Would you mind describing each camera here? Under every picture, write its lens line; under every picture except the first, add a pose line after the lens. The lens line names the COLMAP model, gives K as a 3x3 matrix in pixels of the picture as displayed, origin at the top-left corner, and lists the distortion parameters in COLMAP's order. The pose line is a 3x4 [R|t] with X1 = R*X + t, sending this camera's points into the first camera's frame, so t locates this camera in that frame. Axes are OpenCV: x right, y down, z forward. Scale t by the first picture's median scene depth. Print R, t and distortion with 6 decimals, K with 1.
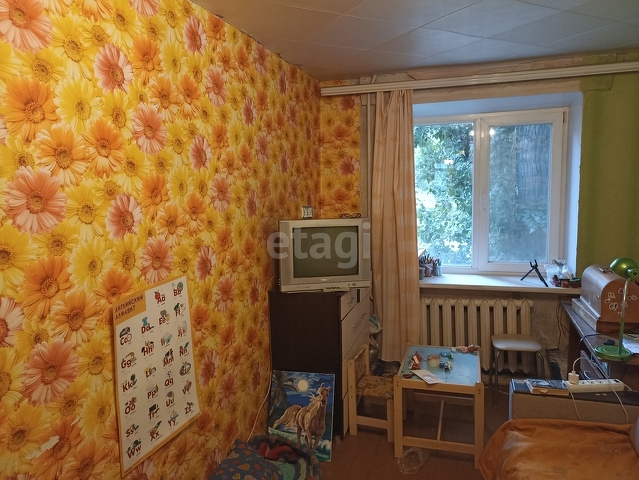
lens RADIAL K [[469.7, 0, 319.5], [0, 469.7, 240.0], [0, 0, 1]] dist [0.029959, -0.022594]
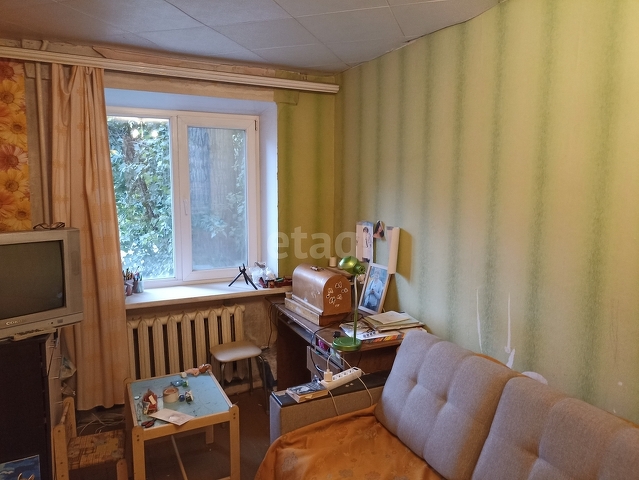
lens RADIAL K [[469.7, 0, 319.5], [0, 469.7, 240.0], [0, 0, 1]] dist [0.029959, -0.022594]
pose [[0.728366, -0.054058, 0.683053, -0.112917], [0.060656, 0.998056, 0.014308, -0.014890], [-0.682498, 0.031010, 0.730229, 0.171086]]
